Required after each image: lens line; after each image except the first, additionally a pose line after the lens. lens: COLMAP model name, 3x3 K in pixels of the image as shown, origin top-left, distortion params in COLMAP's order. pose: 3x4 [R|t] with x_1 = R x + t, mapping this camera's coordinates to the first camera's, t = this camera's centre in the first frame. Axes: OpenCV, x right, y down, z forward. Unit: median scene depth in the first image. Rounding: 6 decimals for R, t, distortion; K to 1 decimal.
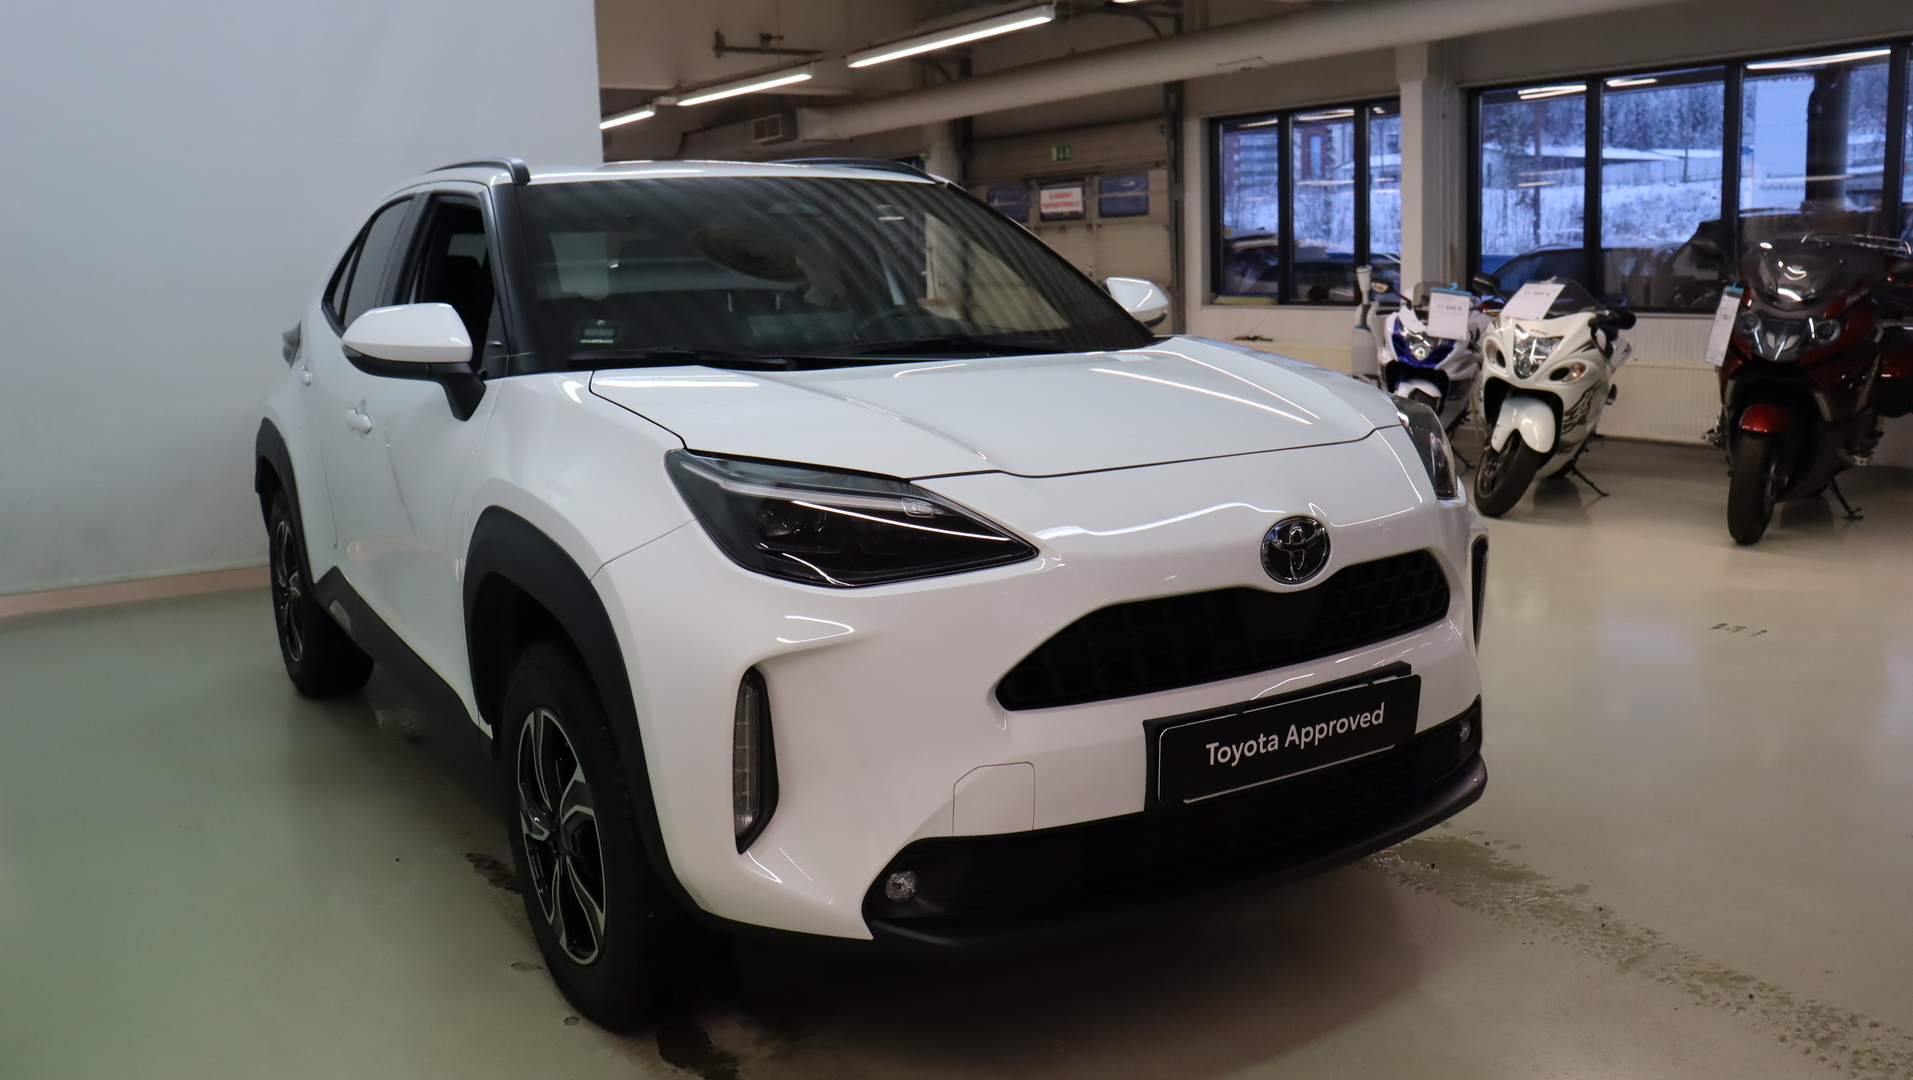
lens RADIAL K [[1582.8, 0, 975.6], [0, 1582.8, 503.4], [0, 0, 1]] dist [-0.170852, 0.168263]
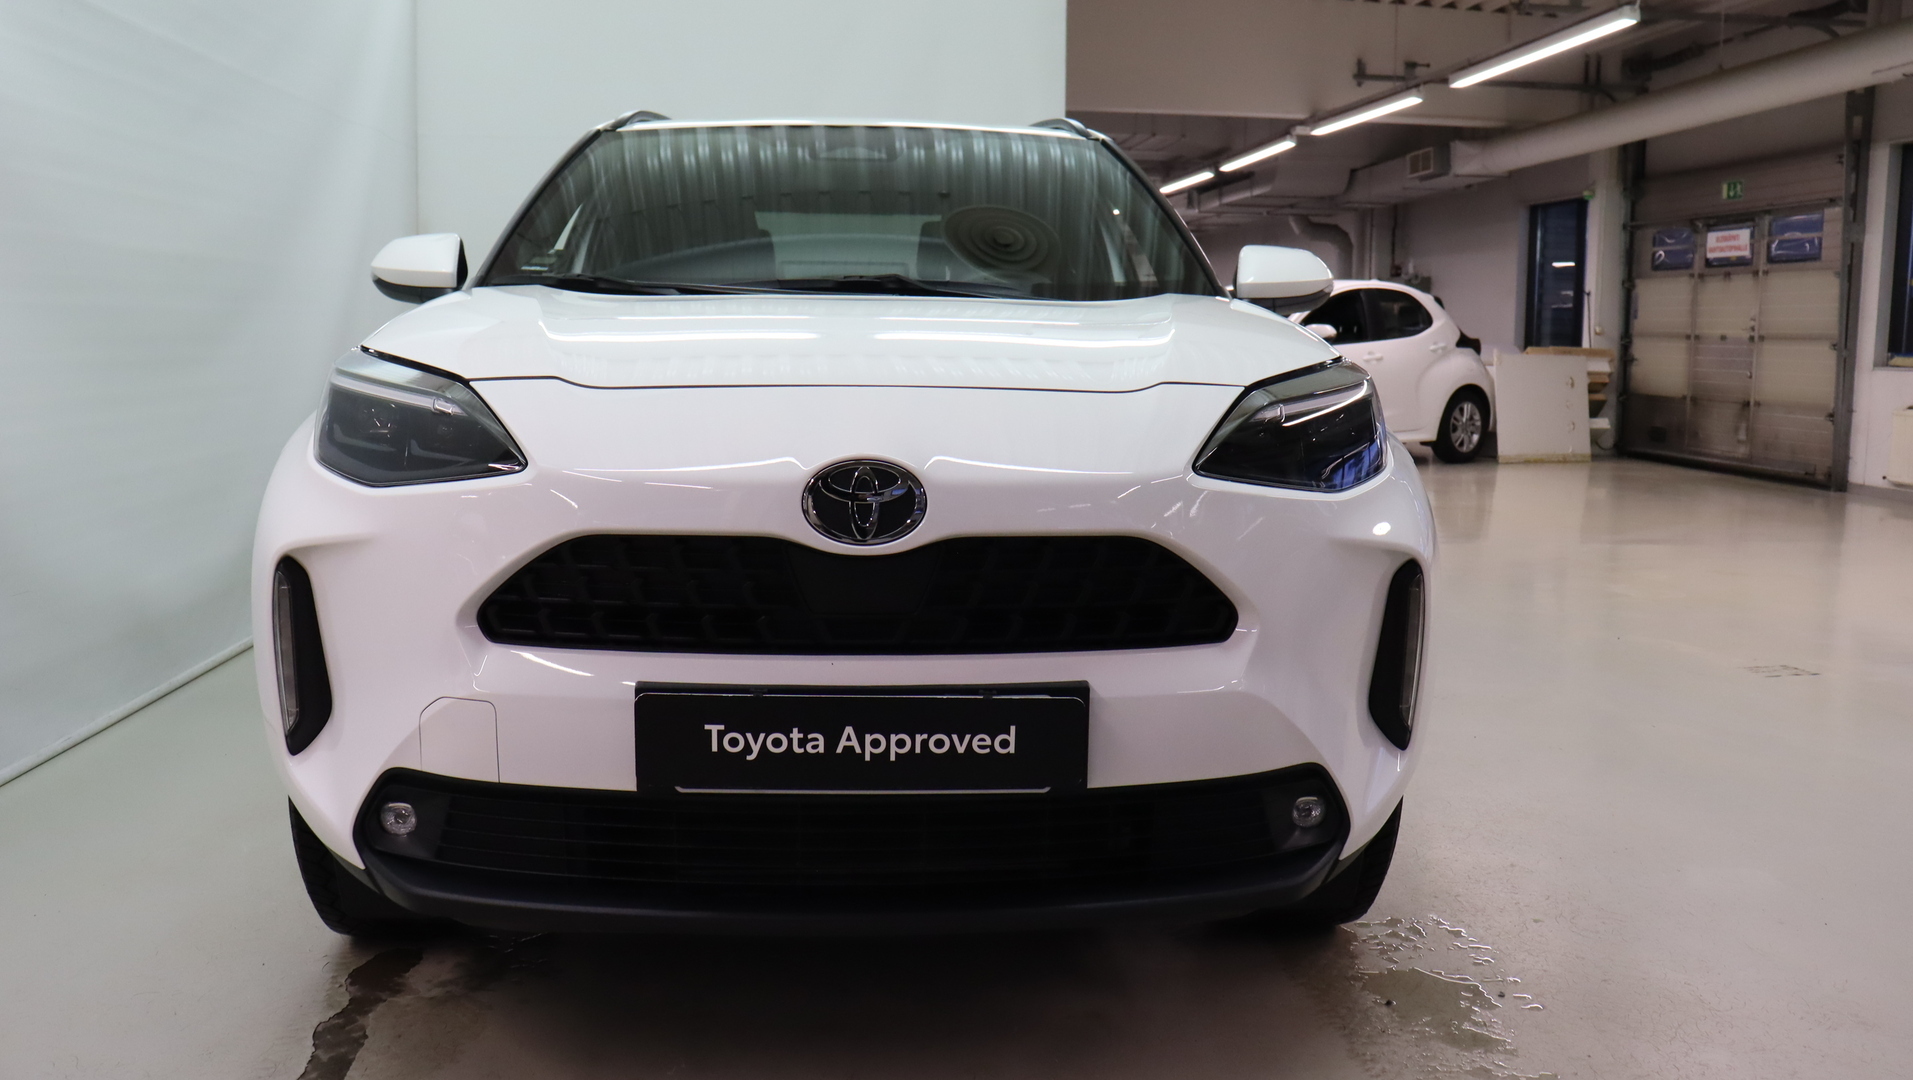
lens RADIAL K [[1582.8, 0, 975.6], [0, 1582.8, 503.4], [0, 0, 1]] dist [-0.170852, 0.168263]
pose [[0.878666, 0.089355, -0.469001, 0.442180], [-0.106129, 0.994308, -0.009395, 0.022920], [0.465492, 0.058030, 0.883148, 0.238381]]
